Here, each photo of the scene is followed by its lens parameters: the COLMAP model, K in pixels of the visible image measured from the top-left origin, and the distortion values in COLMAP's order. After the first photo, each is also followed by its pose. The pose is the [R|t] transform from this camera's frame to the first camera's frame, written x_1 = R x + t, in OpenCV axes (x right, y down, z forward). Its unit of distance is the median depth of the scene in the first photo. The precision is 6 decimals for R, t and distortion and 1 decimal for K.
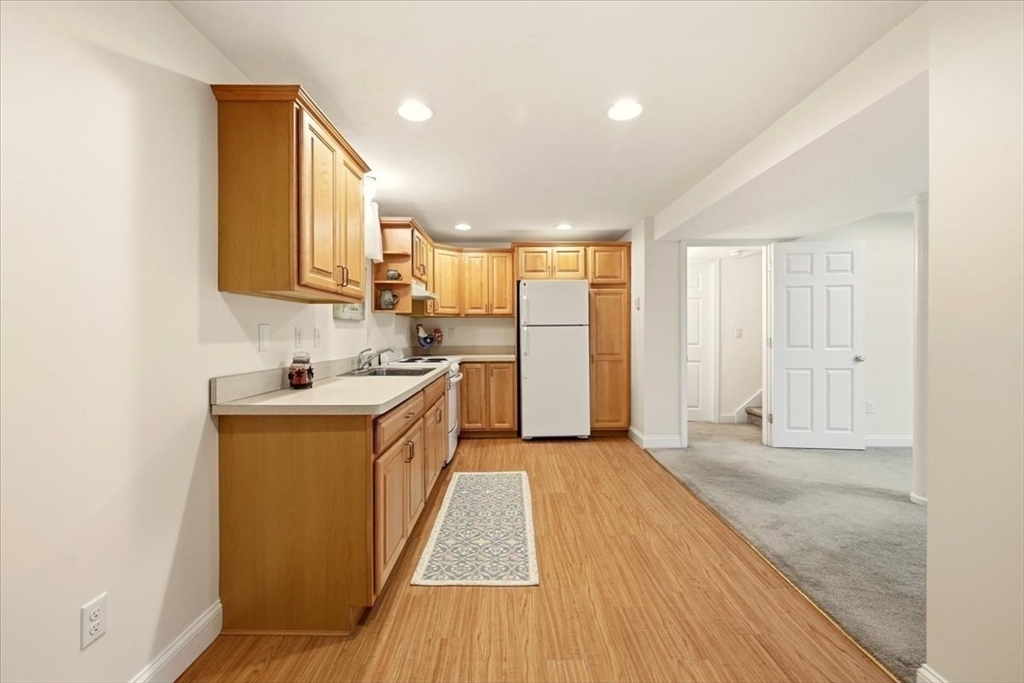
lens RADIAL K [[413.6, 0, 508.4], [0, 413.6, 340.1], [0, 0, 1]] dist [0.000874, 0.000142]
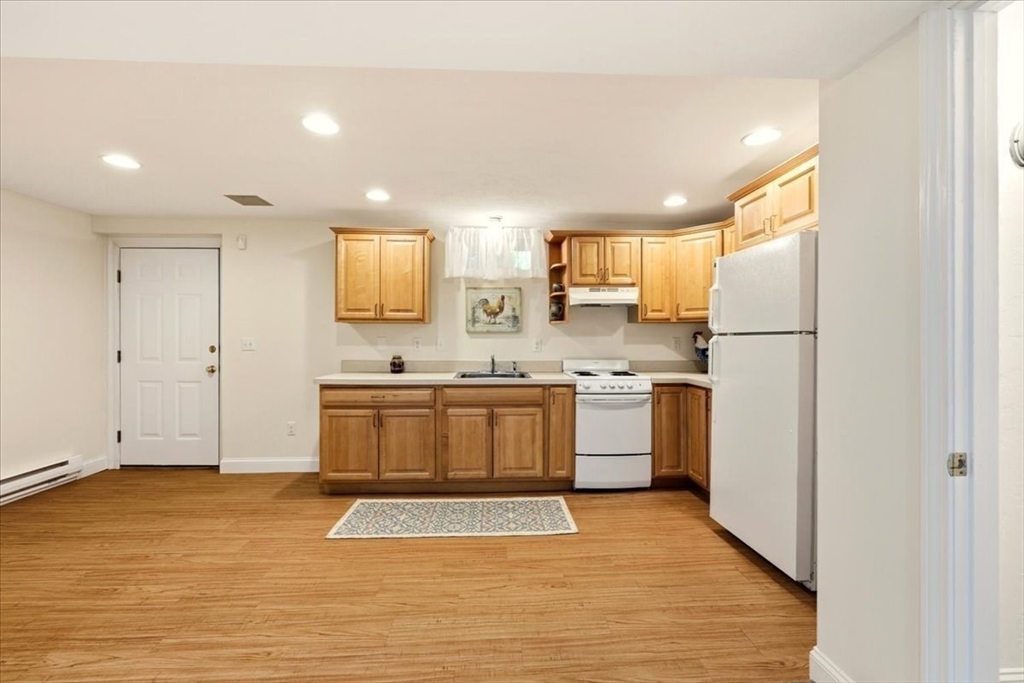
lens RADIAL K [[413.6, 0, 508.4], [0, 413.6, 340.1], [0, 0, 1]] dist [0.000874, 0.000142]
pose [[0.050836, 0.010868, -0.998648, 1.299460], [-0.022081, 0.999709, 0.009755, -0.052369], [0.998463, 0.021555, 0.051061, 1.395589]]
